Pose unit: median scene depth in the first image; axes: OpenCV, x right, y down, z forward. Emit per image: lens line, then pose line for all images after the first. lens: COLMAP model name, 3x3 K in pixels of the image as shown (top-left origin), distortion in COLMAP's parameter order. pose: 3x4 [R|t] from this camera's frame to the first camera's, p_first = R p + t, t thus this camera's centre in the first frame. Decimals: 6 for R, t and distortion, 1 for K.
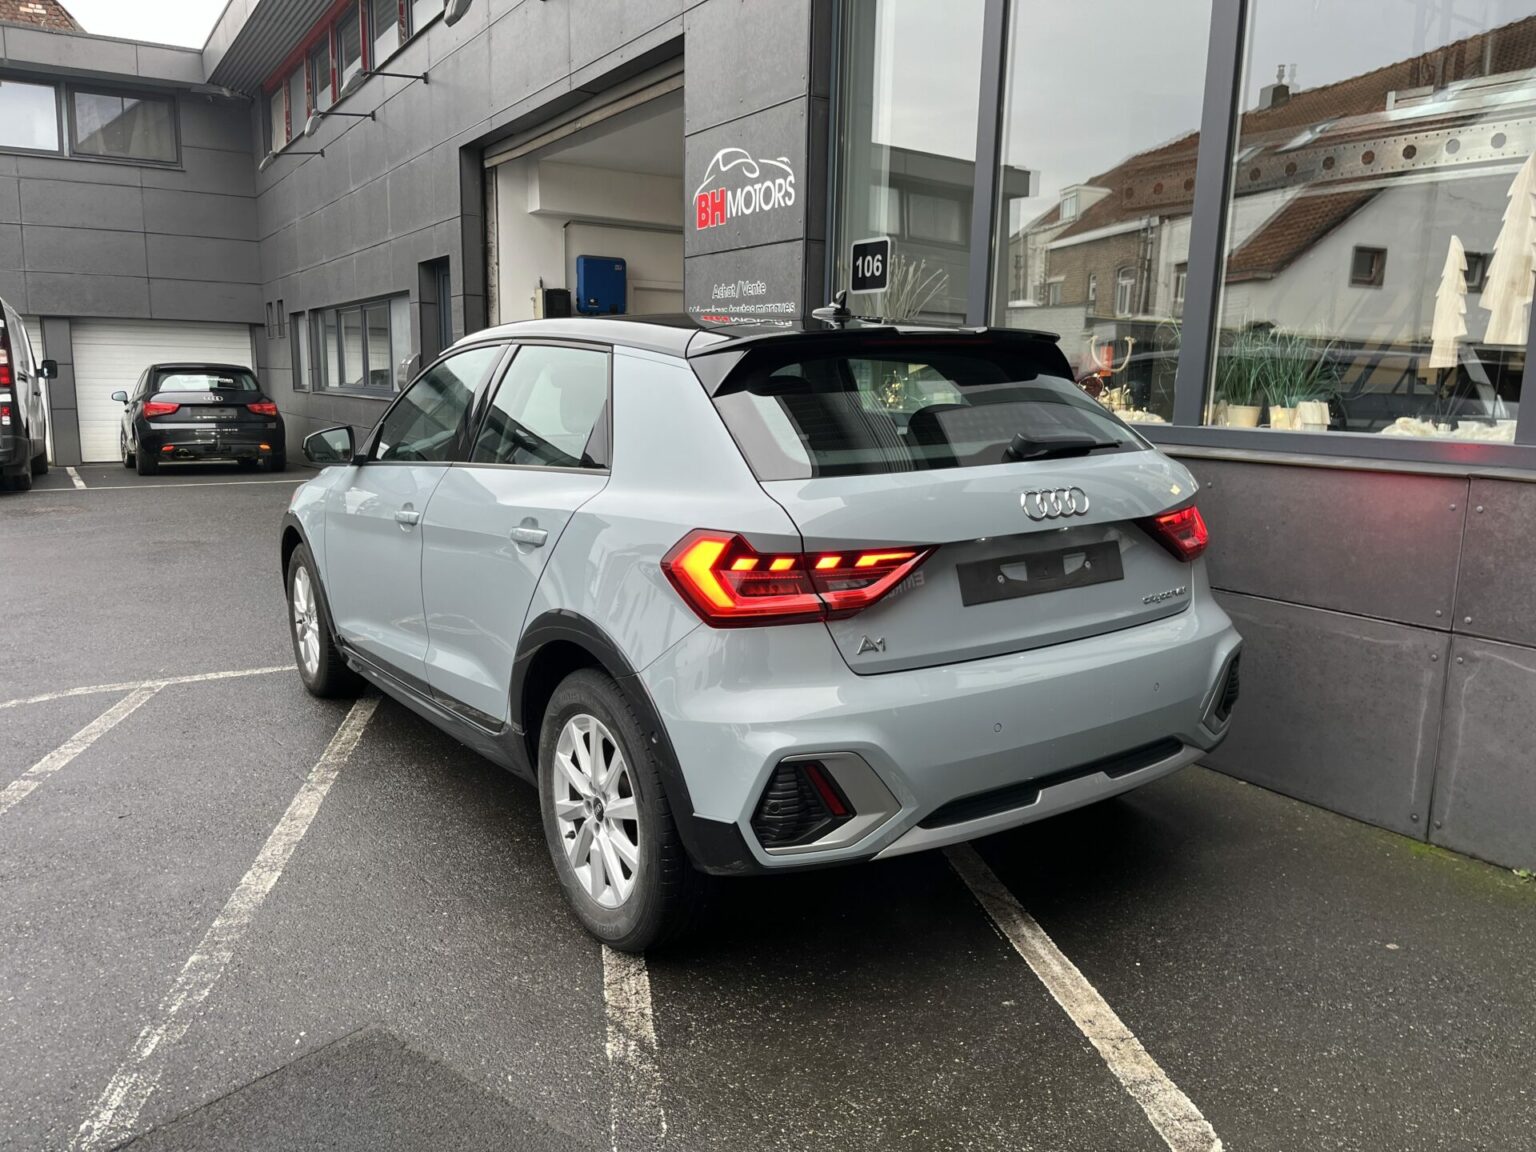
lens RADIAL K [[1133.8, 0, 768.0], [0, 1133.8, 576.0], [0, 0, 1]] dist [-0.022385, -0.001181]
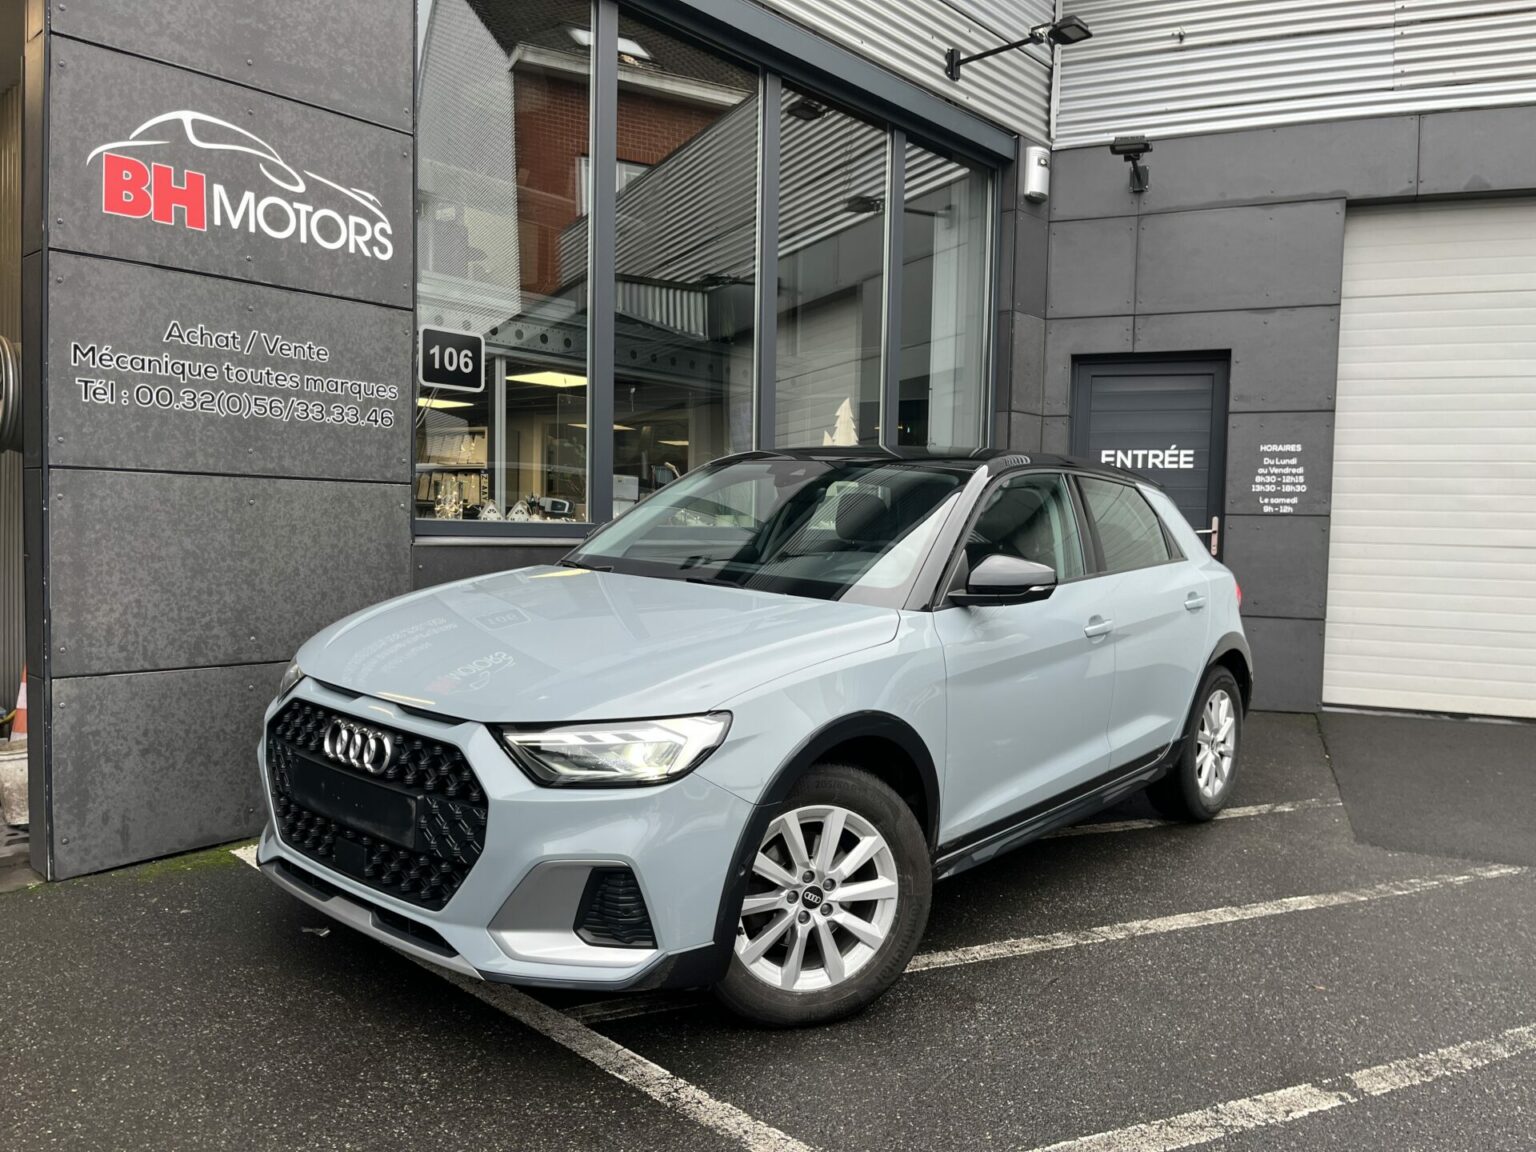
lens RADIAL K [[1133.8, 0, 768.0], [0, 1133.8, 576.0], [0, 0, 1]] dist [-0.022385, -0.001181]
pose [[-0.236916, -0.065958, 0.969289, -0.786604], [0.131623, 0.986315, 0.099288, -0.155253], [-0.962573, 0.151104, -0.224992, 0.938379]]
